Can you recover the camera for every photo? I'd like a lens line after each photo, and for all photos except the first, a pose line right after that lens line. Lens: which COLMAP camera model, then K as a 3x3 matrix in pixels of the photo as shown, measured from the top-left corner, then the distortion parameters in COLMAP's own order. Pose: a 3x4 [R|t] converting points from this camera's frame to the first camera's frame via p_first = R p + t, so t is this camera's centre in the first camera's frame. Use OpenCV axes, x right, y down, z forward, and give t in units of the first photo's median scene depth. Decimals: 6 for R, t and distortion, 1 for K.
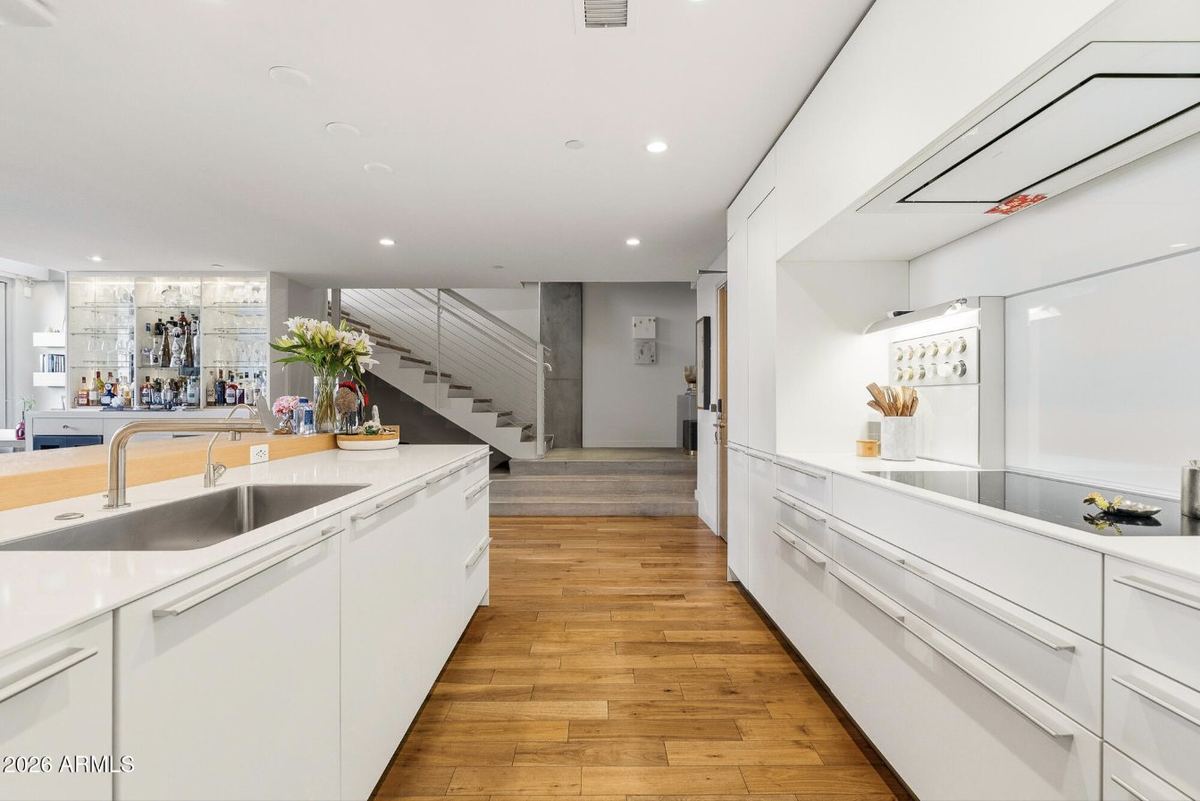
lens RADIAL K [[531.9, 0, 600.0], [0, 531.9, 400.5], [0, 0, 1]] dist [0.019858, 0.000044]
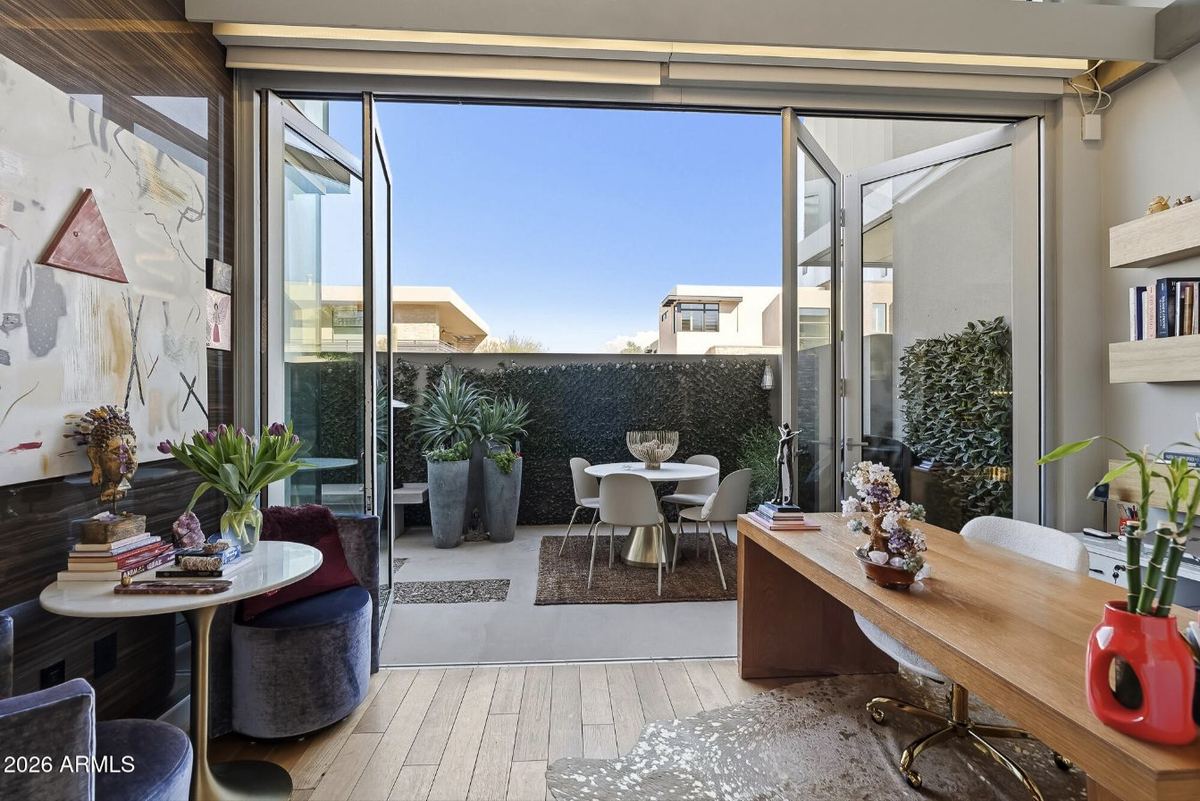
lens RADIAL K [[531.9, 0, 600.0], [0, 531.9, 400.5], [0, 0, 1]] dist [0.019858, 0.000044]
pose [[0.055235, -0.006110, -0.998455, -0.717517], [-0.000833, 0.999981, -0.006165, -0.013391], [0.998473, 0.001172, 0.055229, 0.659360]]
